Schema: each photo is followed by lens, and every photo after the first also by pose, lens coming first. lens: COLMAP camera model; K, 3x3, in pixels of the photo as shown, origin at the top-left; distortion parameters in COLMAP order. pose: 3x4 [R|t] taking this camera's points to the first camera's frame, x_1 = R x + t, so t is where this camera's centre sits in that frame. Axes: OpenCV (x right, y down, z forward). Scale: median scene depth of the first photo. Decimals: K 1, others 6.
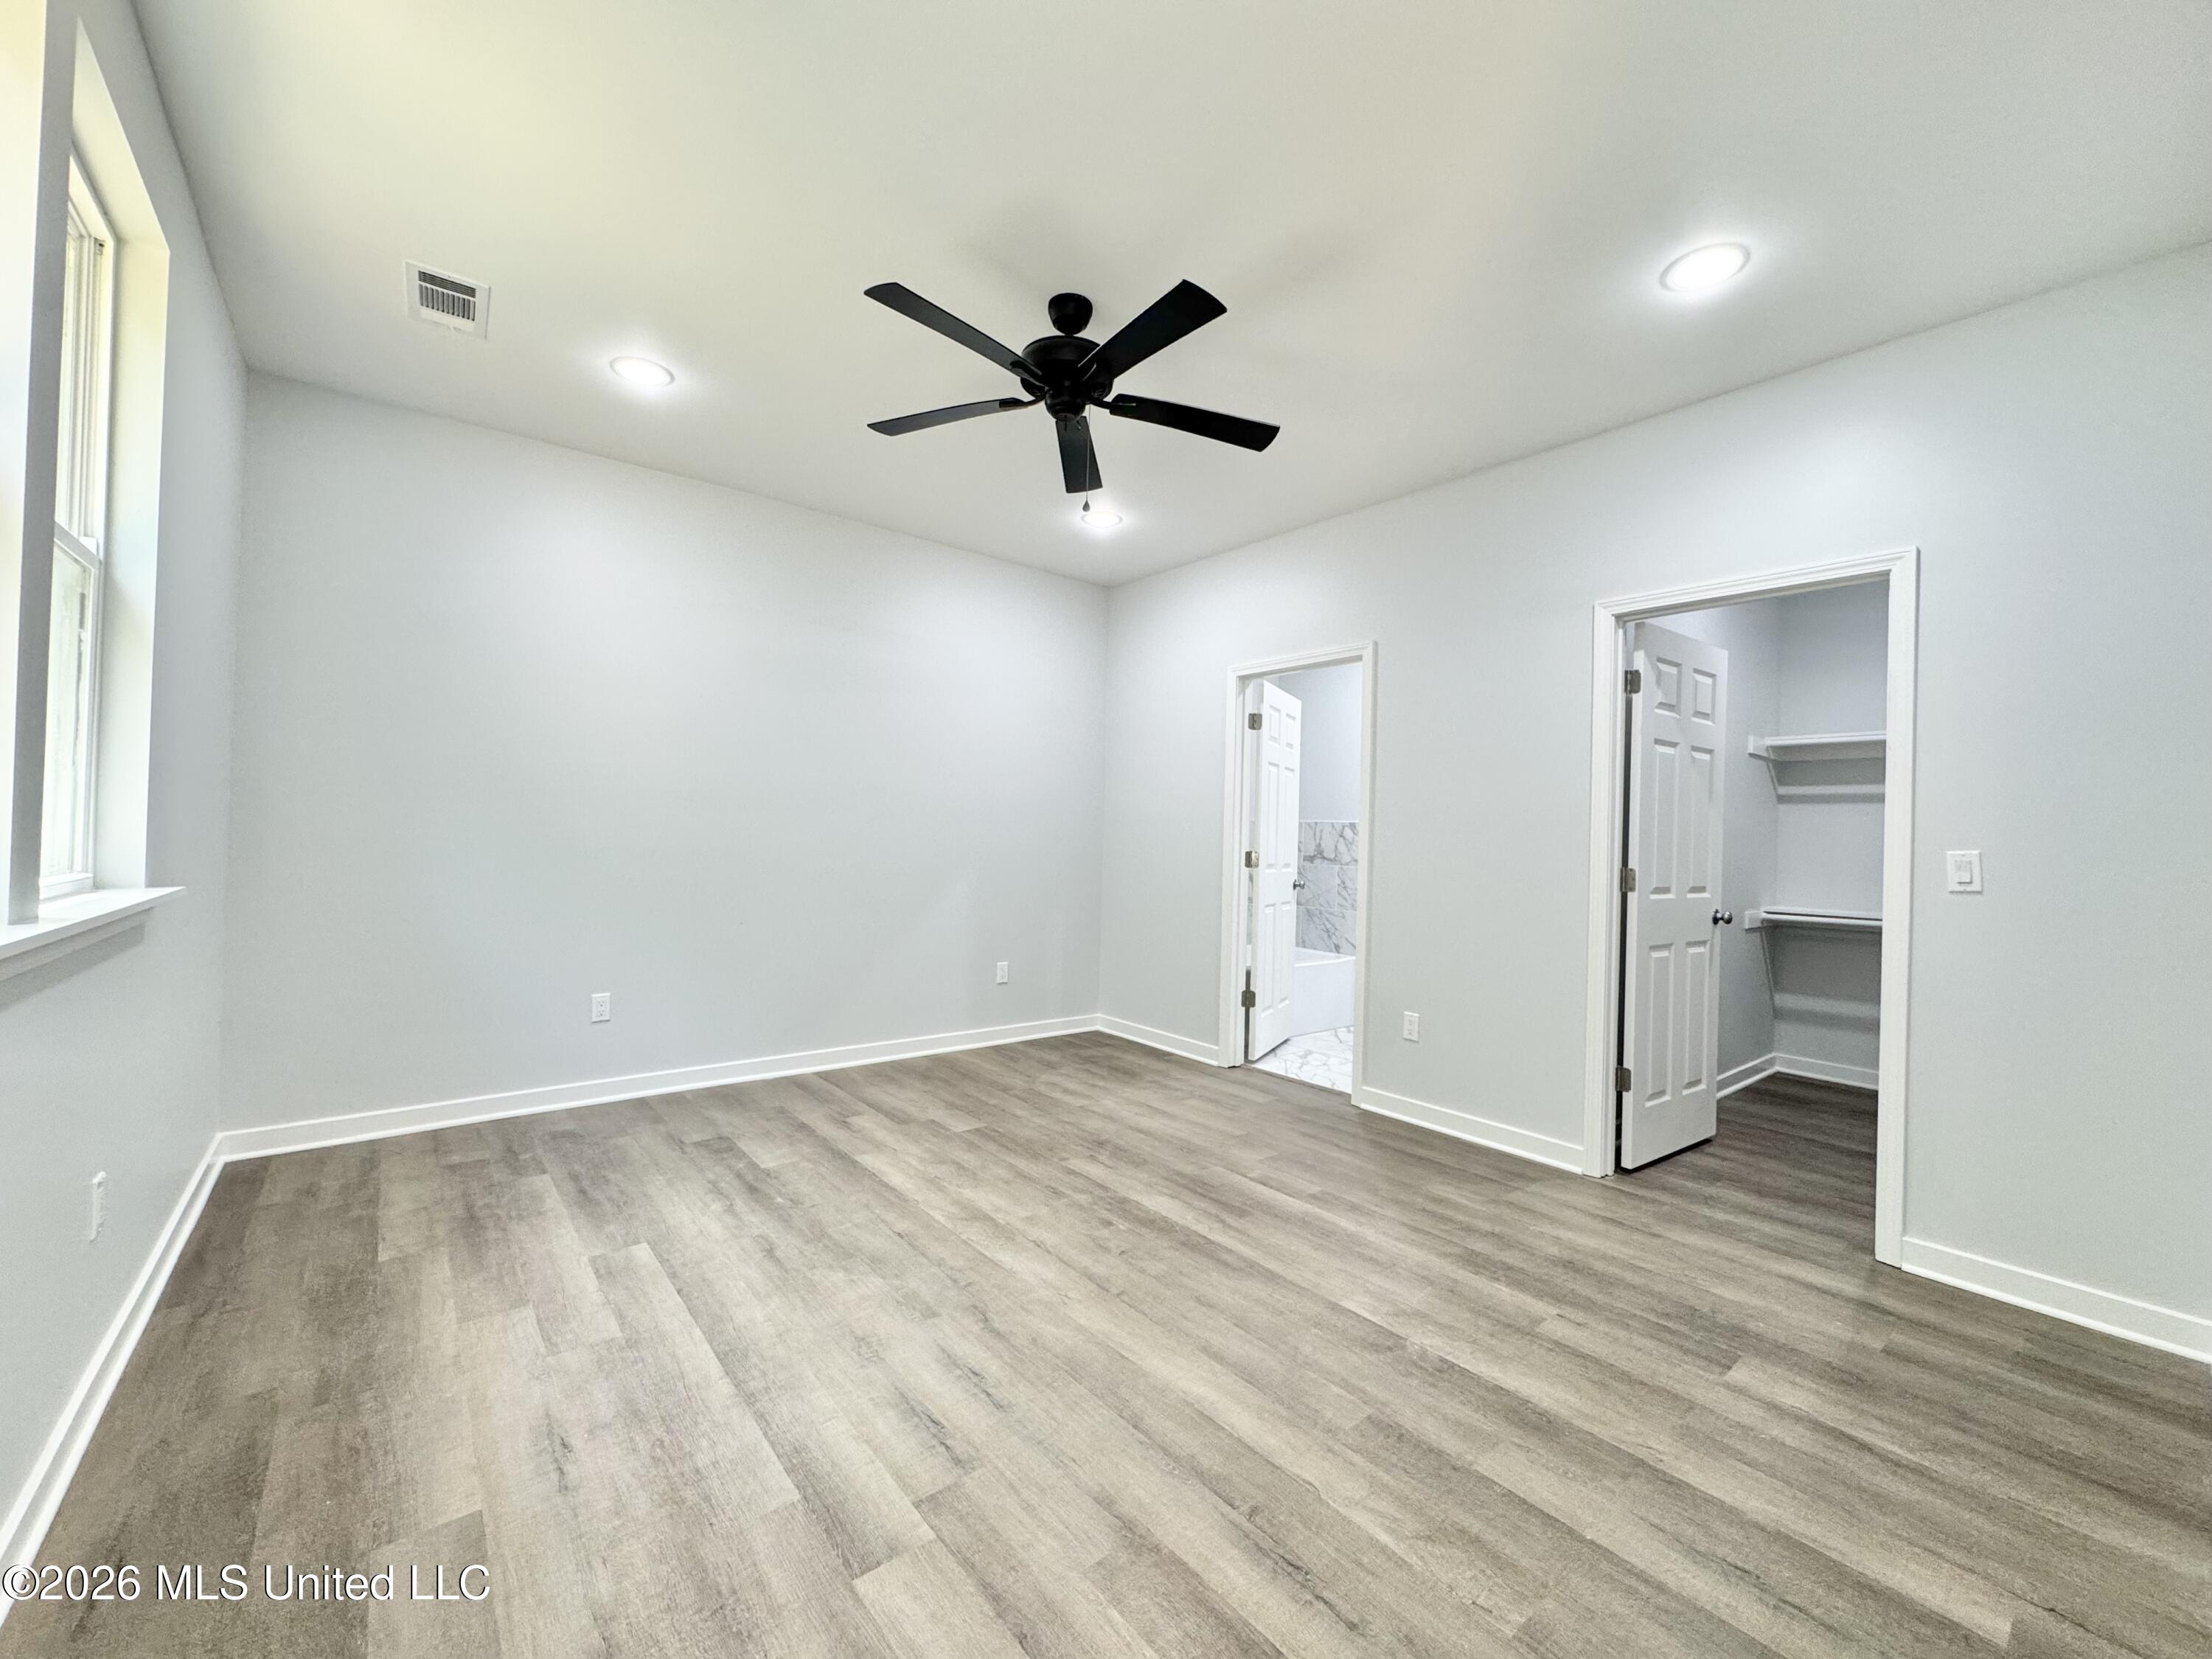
lens RADIAL K [[891.3, 0, 1105.2], [0, 891.3, 825.2], [0, 0, 1]] dist [0.001107, 0.000206]
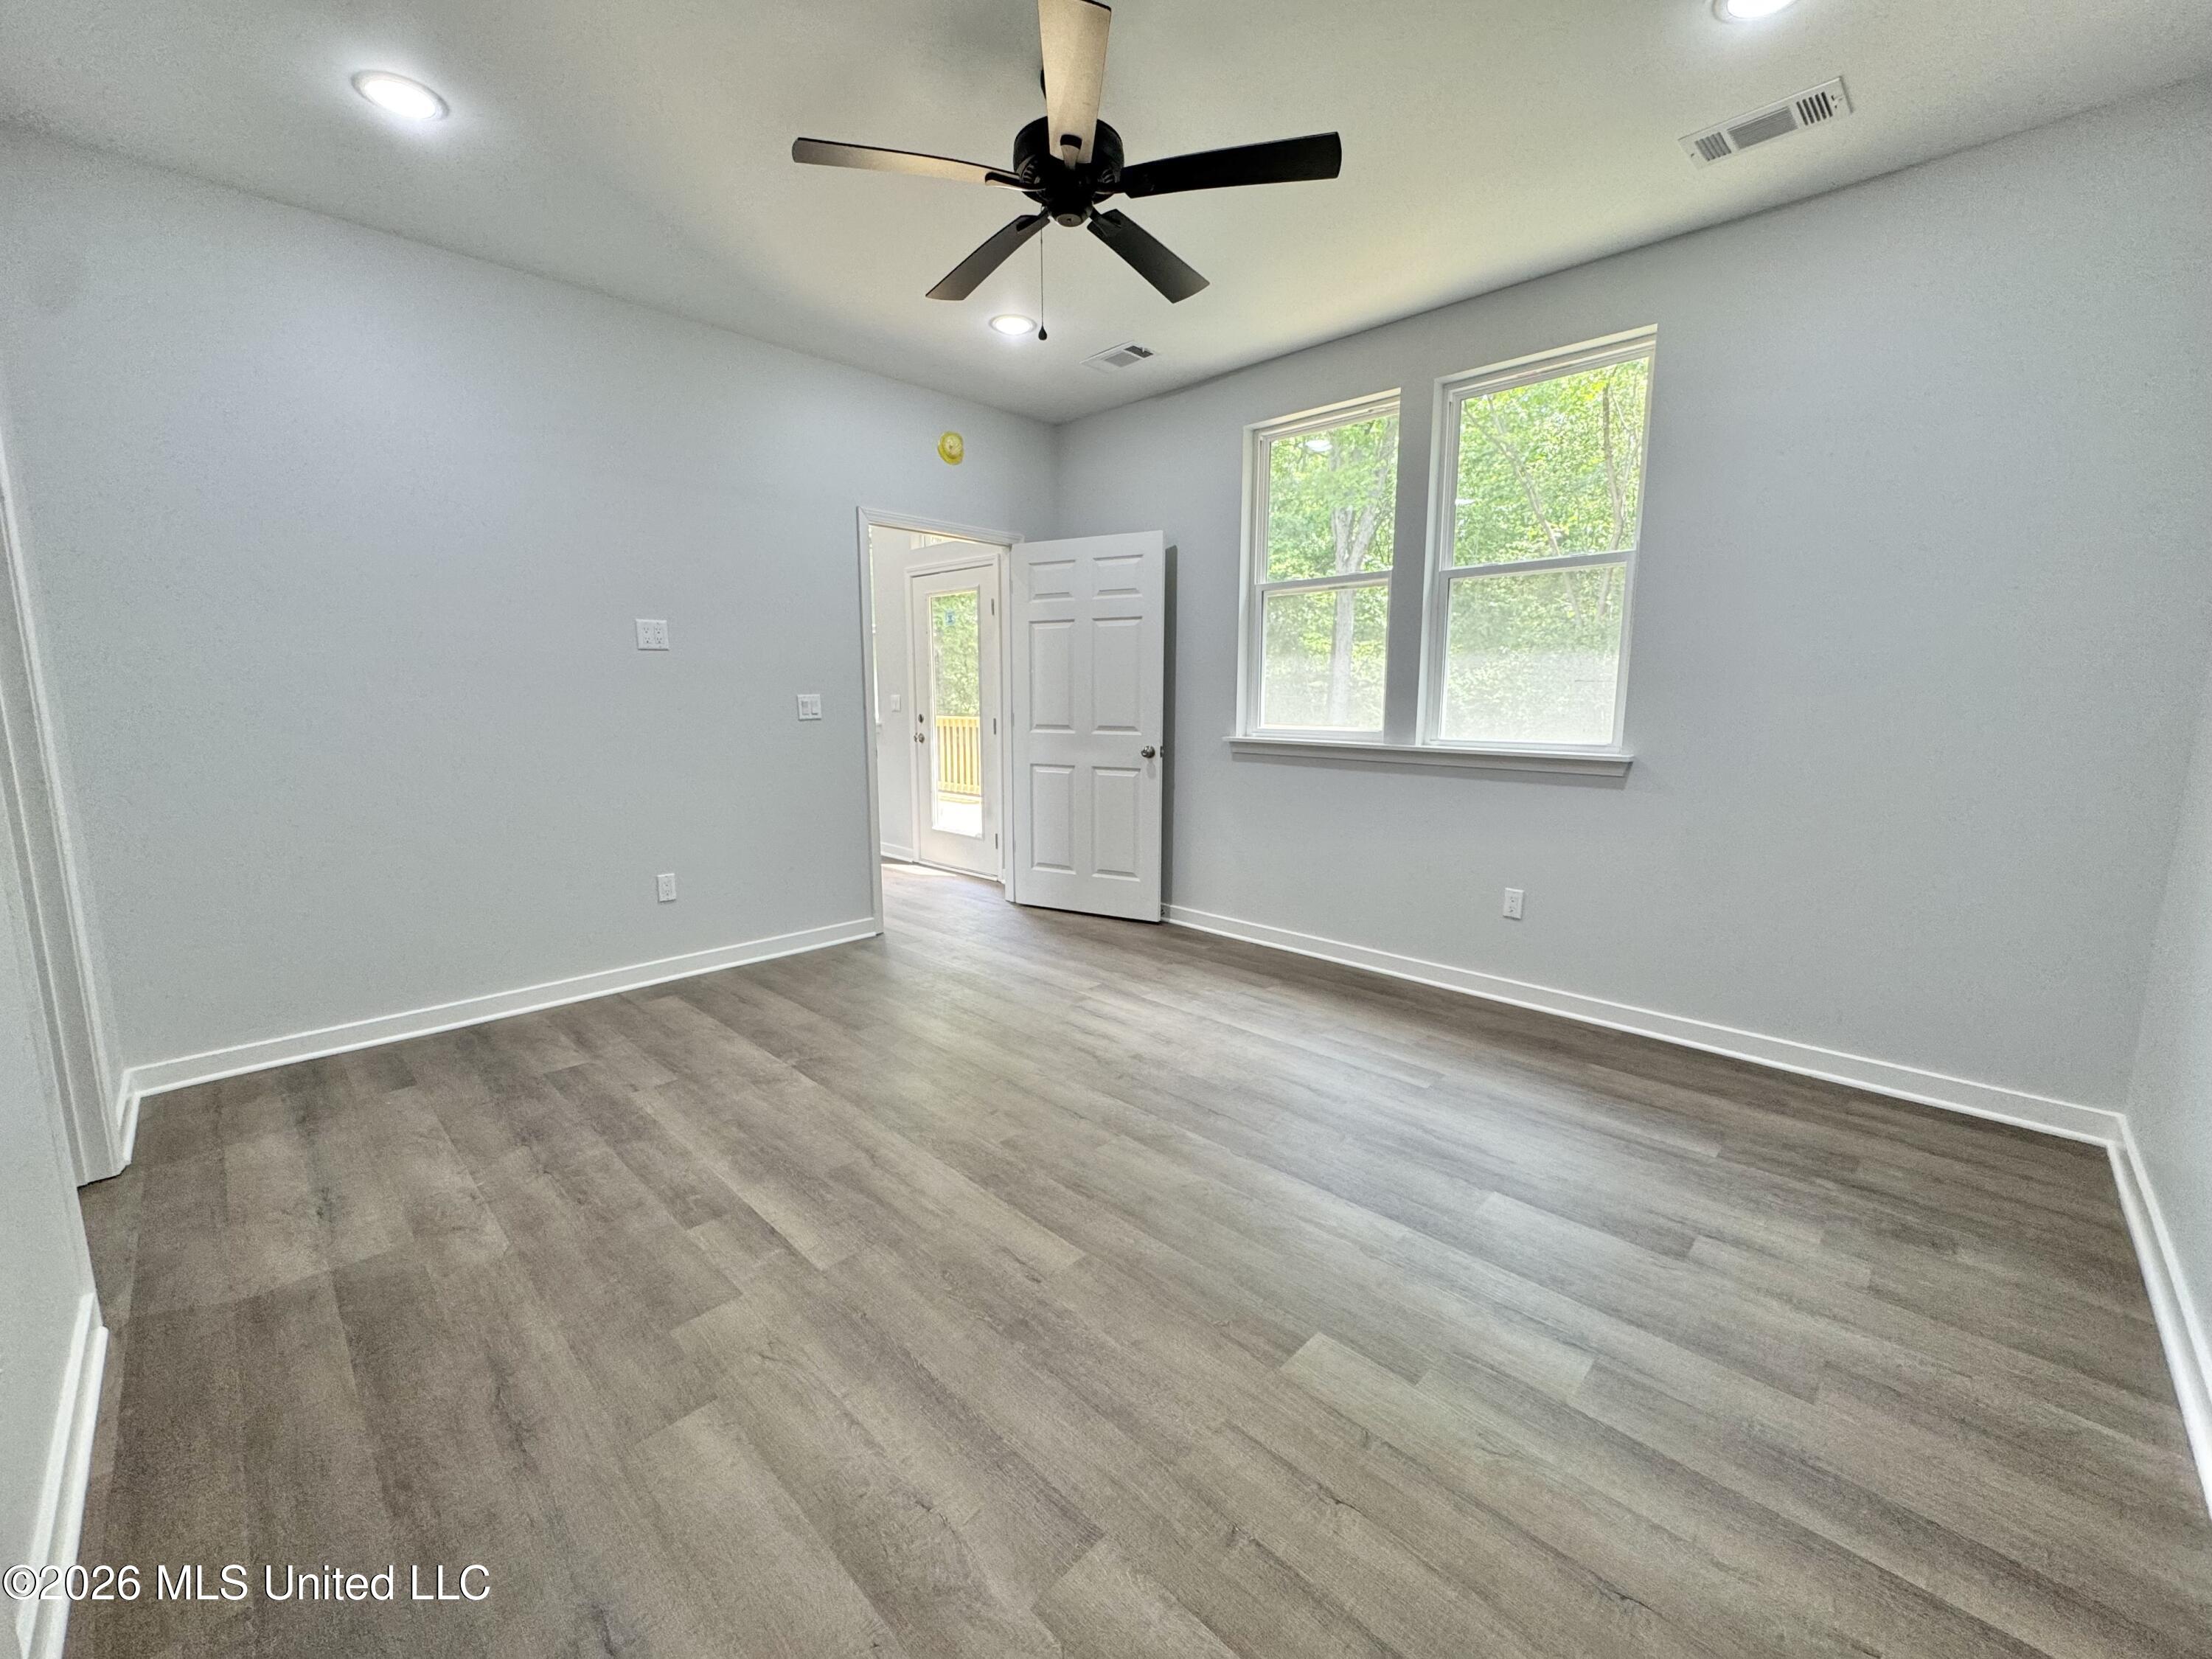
lens RADIAL K [[891.3, 0, 1105.2], [0, 891.3, 825.2], [0, 0, 1]] dist [0.001107, 0.000206]
pose [[-0.993076, -0.011915, -0.116872, 0.014720], [-0.027244, 0.991081, 0.130449, 0.009677], [0.114275, 0.132730, -0.984543, 1.896542]]
